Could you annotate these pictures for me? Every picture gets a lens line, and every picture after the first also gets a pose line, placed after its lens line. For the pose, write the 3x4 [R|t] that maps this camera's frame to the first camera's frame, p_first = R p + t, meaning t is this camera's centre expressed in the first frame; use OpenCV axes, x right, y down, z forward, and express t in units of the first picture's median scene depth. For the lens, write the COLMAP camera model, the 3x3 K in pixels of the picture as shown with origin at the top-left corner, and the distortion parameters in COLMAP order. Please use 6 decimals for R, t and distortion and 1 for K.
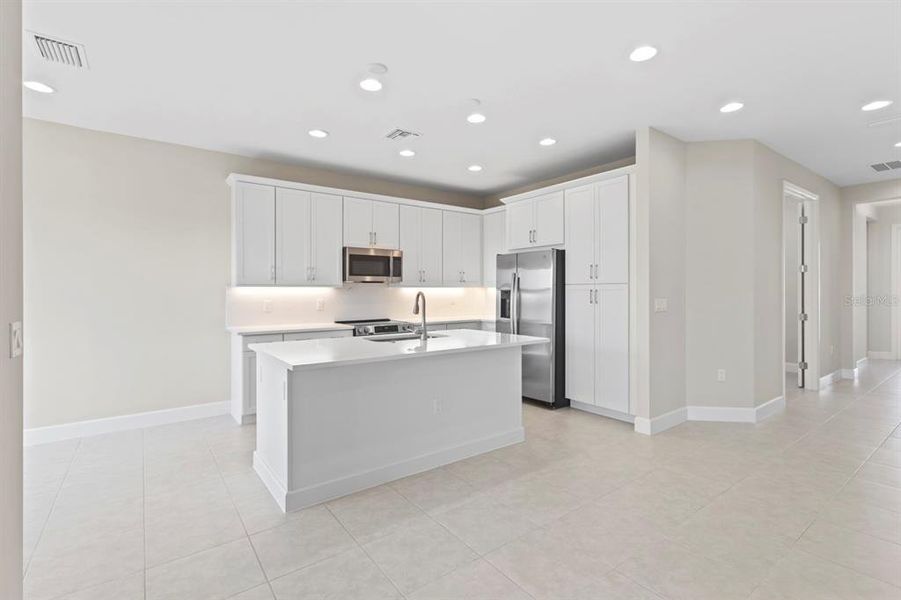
lens RADIAL K [[416.4, 0, 452.1], [0, 416.4, 293.0], [0, 0, 1]] dist [0.000846, 0.001452]
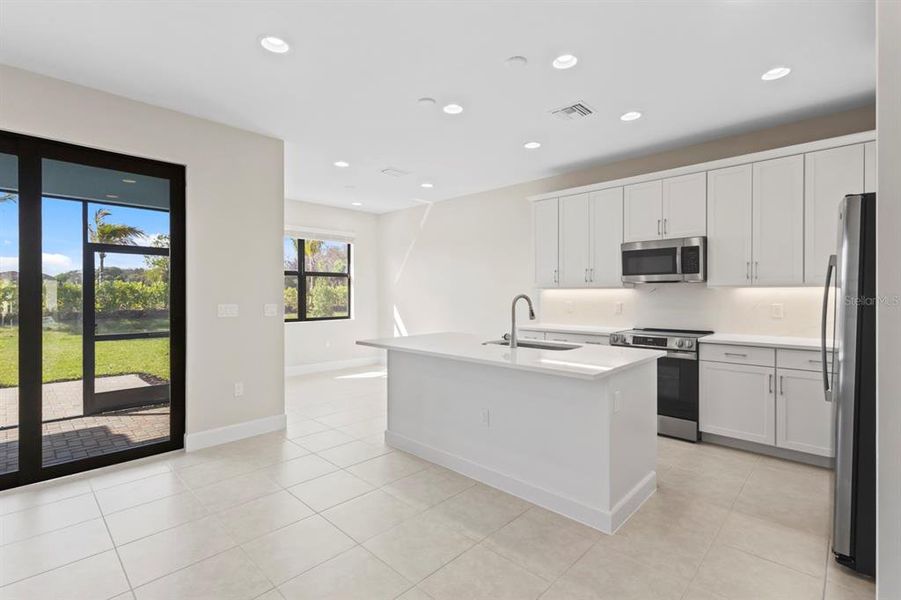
lens RADIAL K [[416.4, 0, 449.6], [0, 416.4, 296.6], [0, 0, 1]] dist [0.000846, 0.001452]
pose [[0.166783, 0.013481, -0.985902, 0.564729], [-0.003975, 0.999908, 0.013000, -0.007294], [0.985986, 0.001751, 0.166821, 0.500639]]
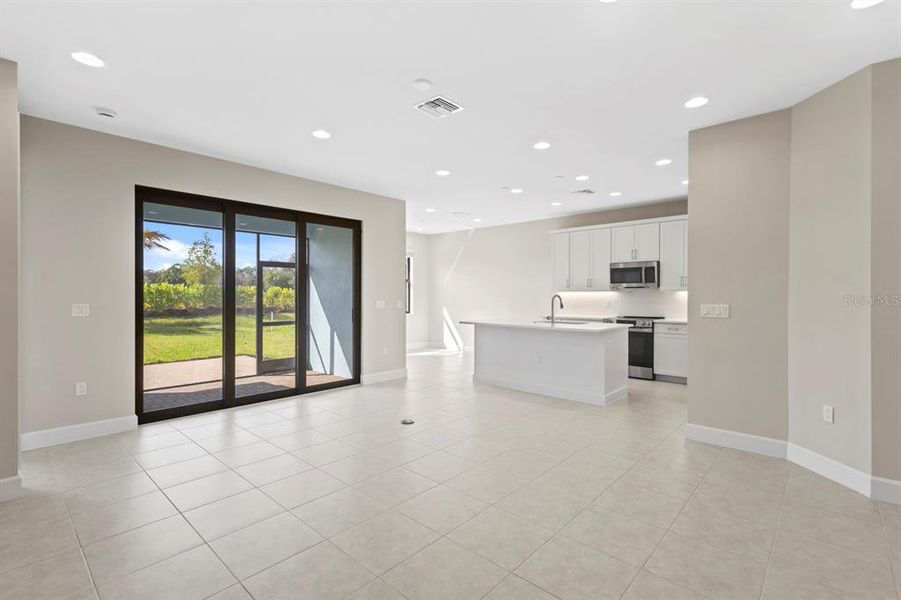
lens RADIAL K [[416.4, 0, 447.0], [0, 416.4, 300.8], [0, 0, 1]] dist [0.000846, 0.001452]
pose [[0.188015, 0.021212, -0.981937, 1.060954], [-0.004464, 0.999775, 0.020742, -0.009028], [0.982156, 0.000484, 0.188068, 0.185273]]
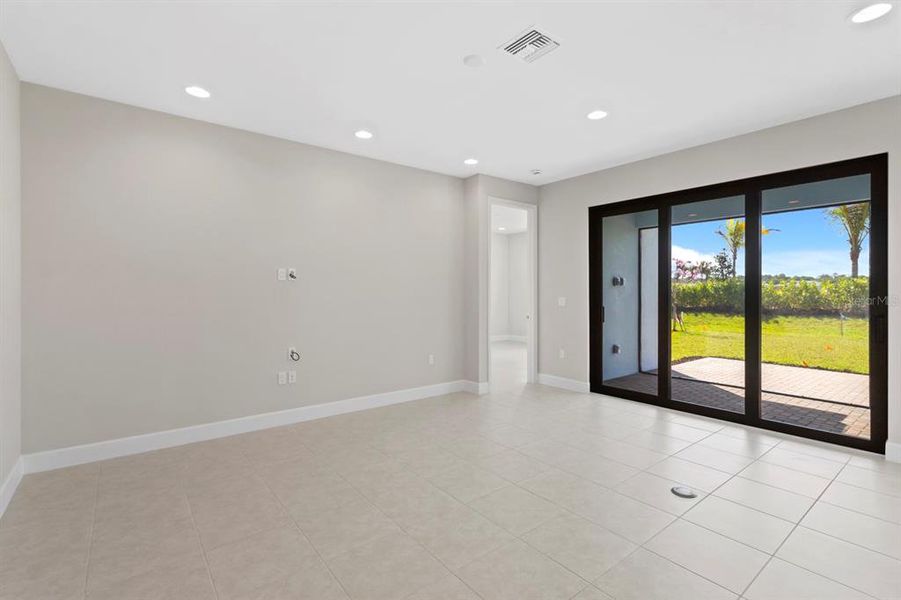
lens RADIAL K [[416.4, 0, 448.9], [0, 416.4, 293.7], [0, 0, 1]] dist [0.000846, 0.001452]
pose [[-0.999789, 0.011353, -0.017147, 0.490675], [0.011080, 0.999812, 0.015901, -0.015011], [0.017324, 0.015707, -0.999727, 0.832418]]
